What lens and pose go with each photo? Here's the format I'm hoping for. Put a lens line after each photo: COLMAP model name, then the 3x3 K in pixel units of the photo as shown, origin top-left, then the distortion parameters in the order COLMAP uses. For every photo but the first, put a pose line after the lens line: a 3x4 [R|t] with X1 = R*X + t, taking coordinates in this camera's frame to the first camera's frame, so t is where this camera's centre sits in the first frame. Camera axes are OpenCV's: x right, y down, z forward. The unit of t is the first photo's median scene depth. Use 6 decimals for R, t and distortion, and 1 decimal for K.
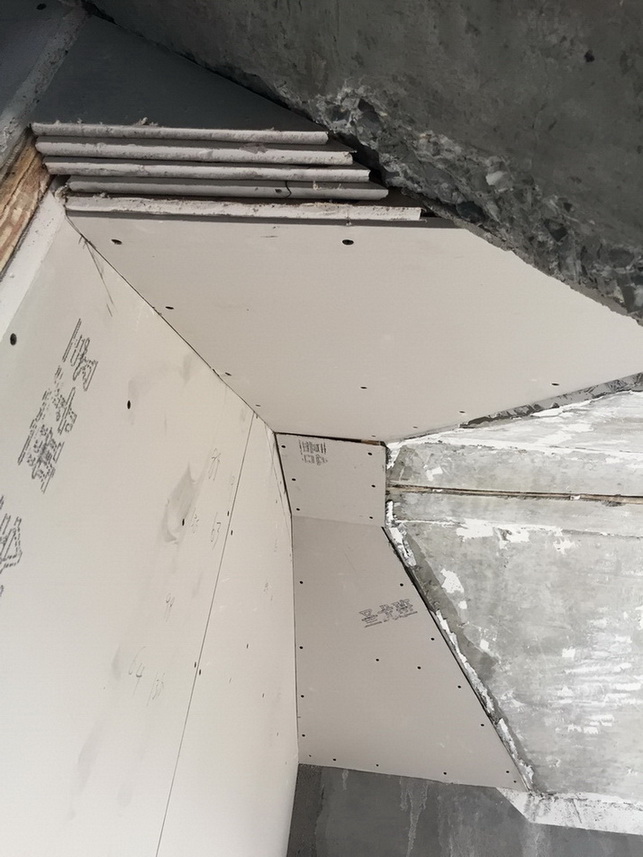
lens RADIAL K [[731.2, 0, 321.1], [0, 731.2, 428.8], [0, 0, 1]] dist [0.072617, -0.089255]
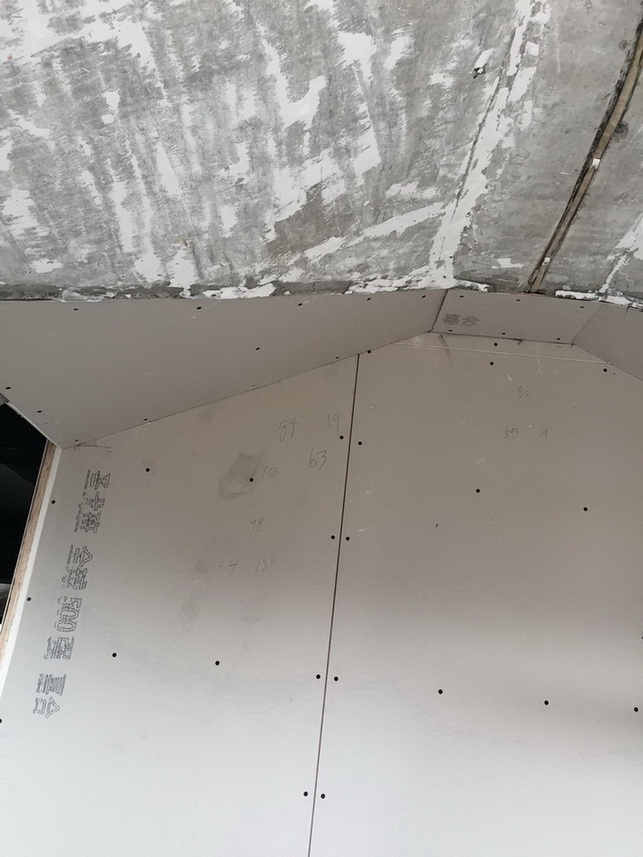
lens RADIAL K [[731.2, 0, 321.3], [0, 731.2, 429.0], [0, 0, 1]] dist [0.072617, -0.089255]
pose [[0.085790, -0.433652, -0.896987, 0.918394], [0.505914, 0.794560, -0.335746, 0.440418], [0.858307, -0.424995, 0.287556, 0.414840]]
